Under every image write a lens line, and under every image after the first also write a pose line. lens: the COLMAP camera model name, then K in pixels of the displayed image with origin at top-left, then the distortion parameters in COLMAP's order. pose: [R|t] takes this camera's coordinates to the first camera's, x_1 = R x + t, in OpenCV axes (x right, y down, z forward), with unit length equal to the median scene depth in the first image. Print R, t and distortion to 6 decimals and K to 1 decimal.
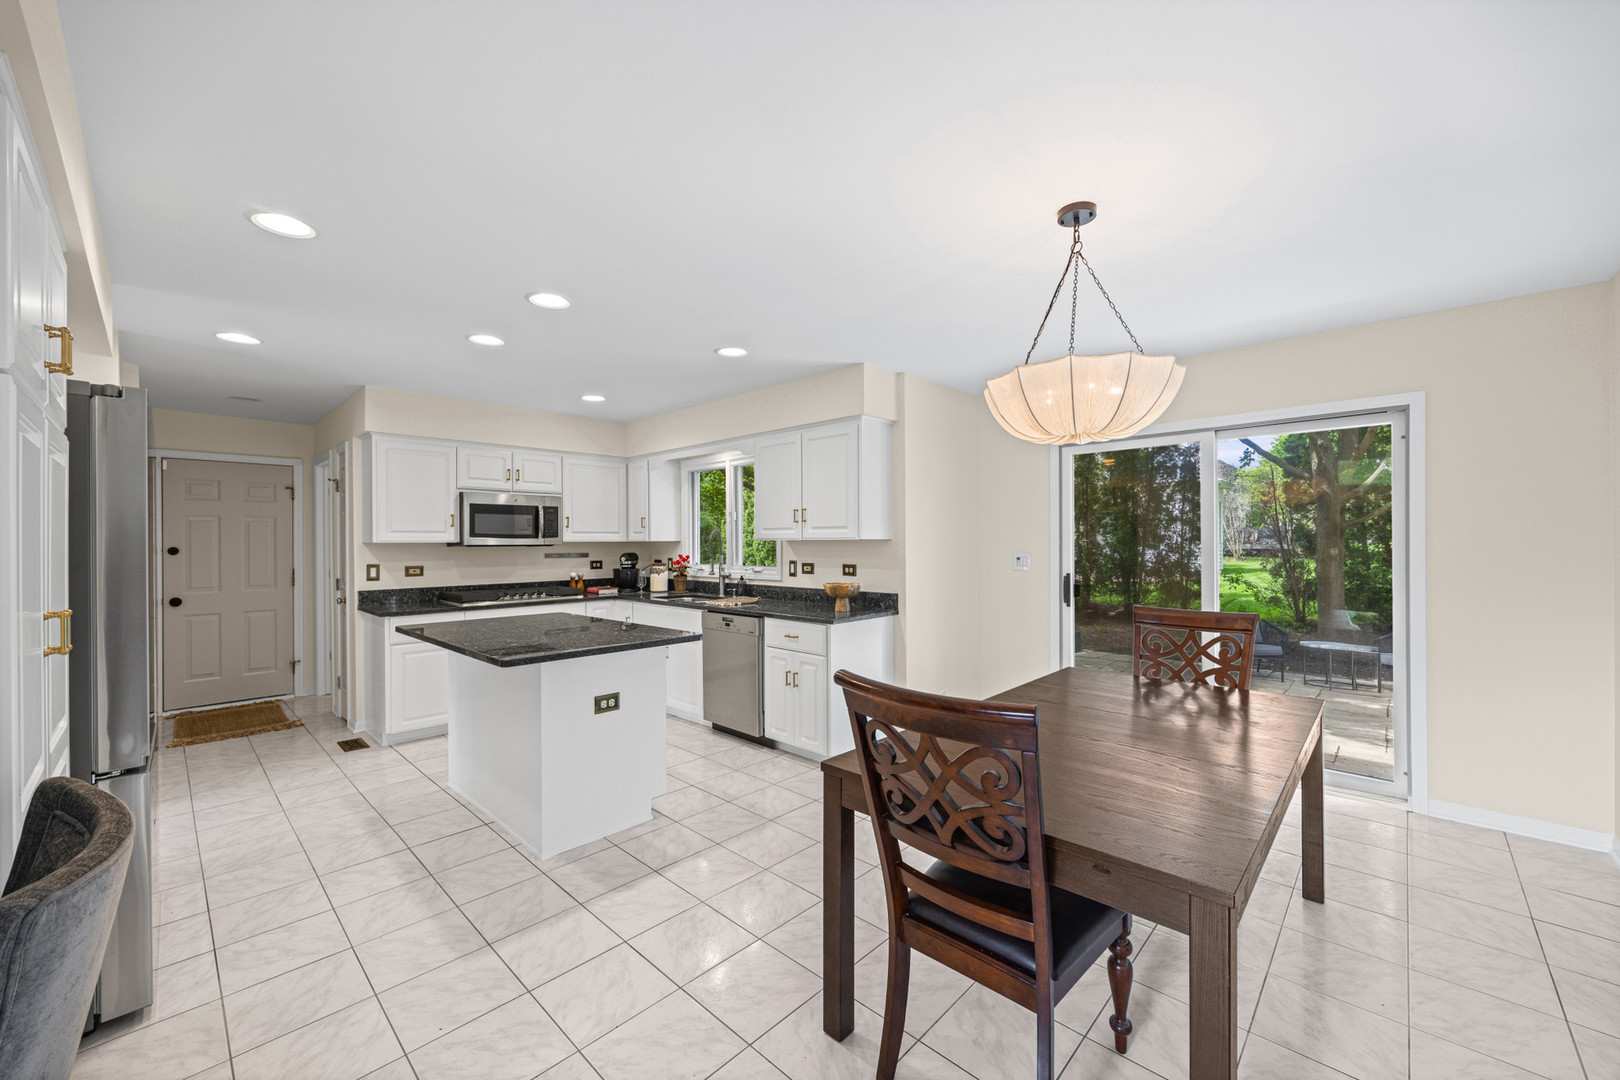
lens RADIAL K [[627.8, 0, 815.2], [0, 627.8, 540.0], [0, 0, 1]] dist [-0.000287, 0.000003]
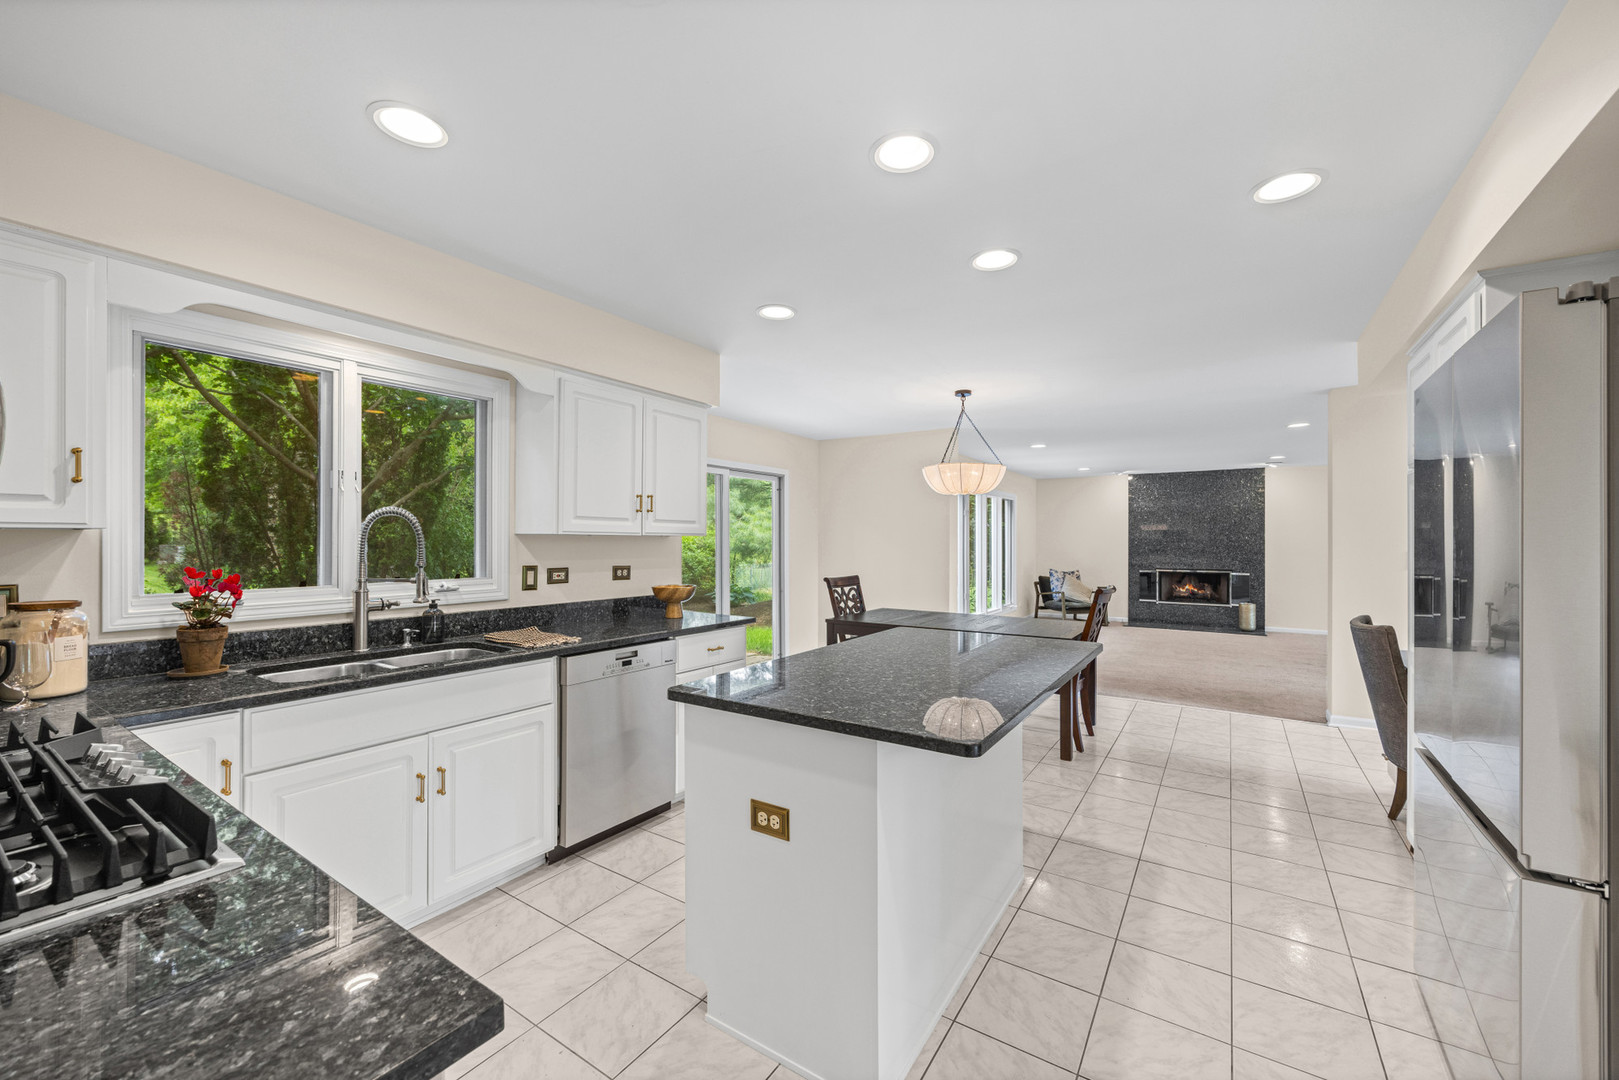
lens RADIAL K [[627.4, 0, 814.0], [0, 627.4, 541.4], [0, 0, 1]] dist [-0.000287, 0.000003]
pose [[-0.170336, 0.002100, 0.985384, -0.730573], [-0.004829, 0.999984, -0.002966, 0.008148], [-0.985374, -0.005264, -0.170323, 0.824729]]
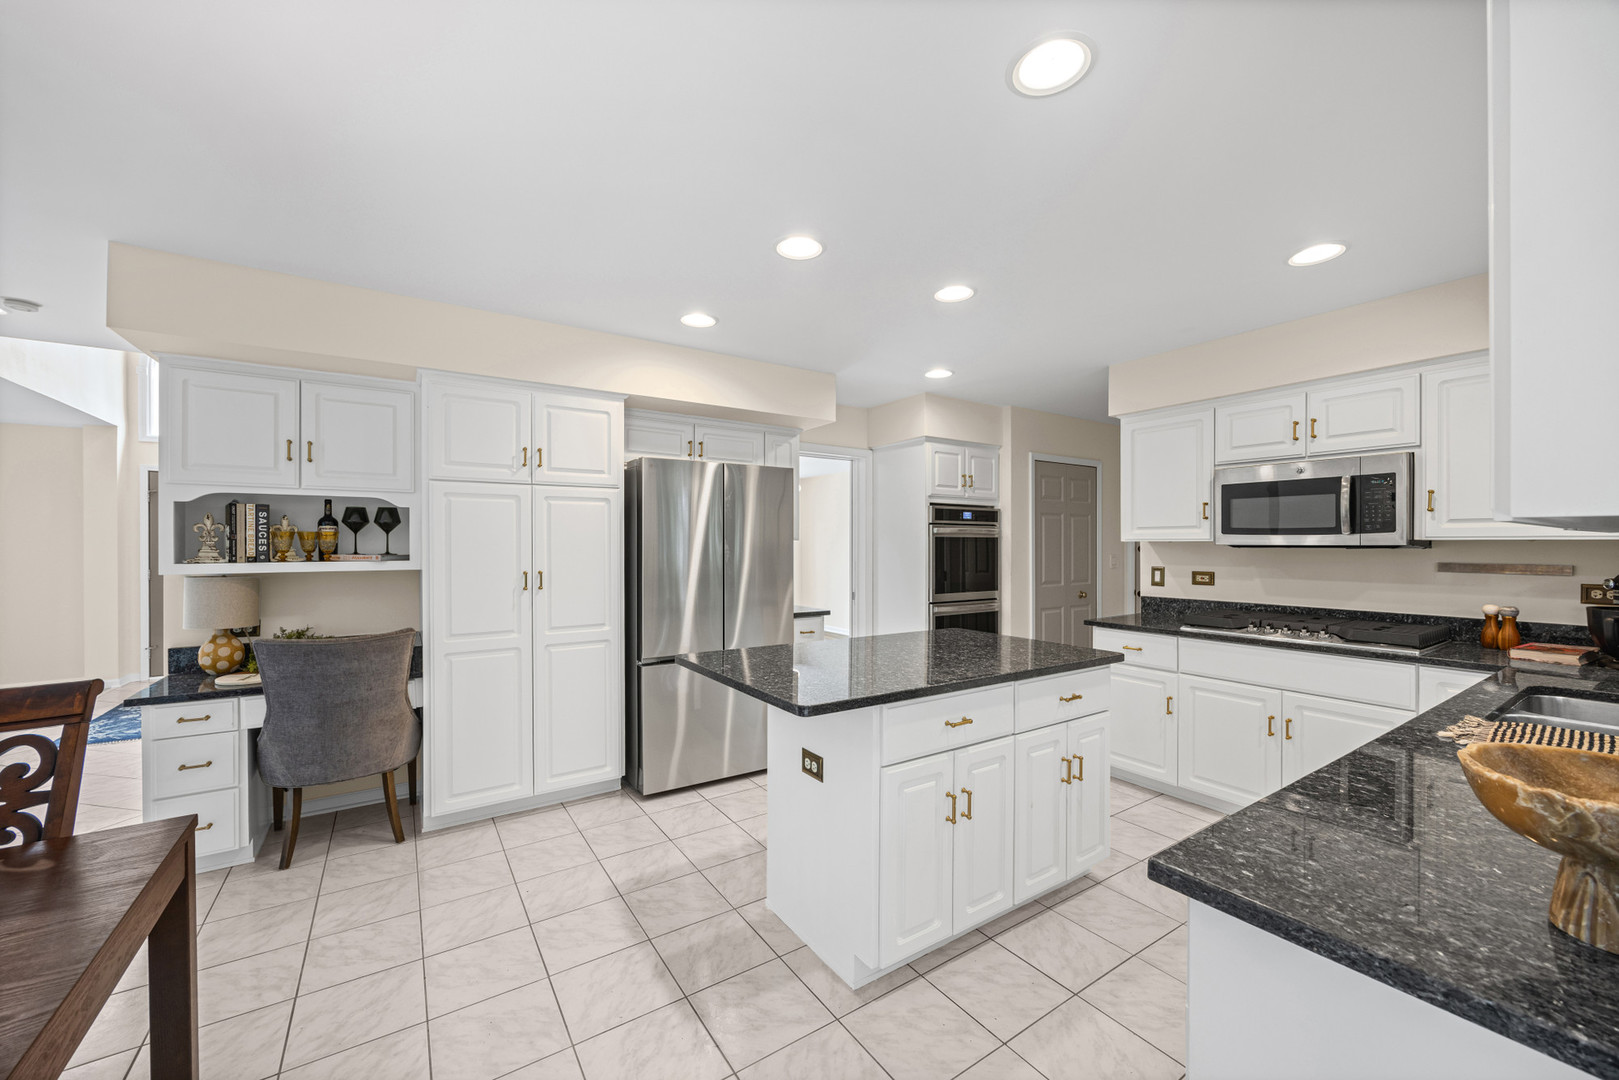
lens RADIAL K [[627.4, 0, 813.8], [0, 627.4, 544.2], [0, 0, 1]] dist [-0.000287, 0.000003]
pose [[-0.221926, 0.005011, -0.975051, 0.224484], [0.003615, 0.999984, 0.004316, 0.002538], [0.975057, -0.002567, -0.221940, 0.708244]]
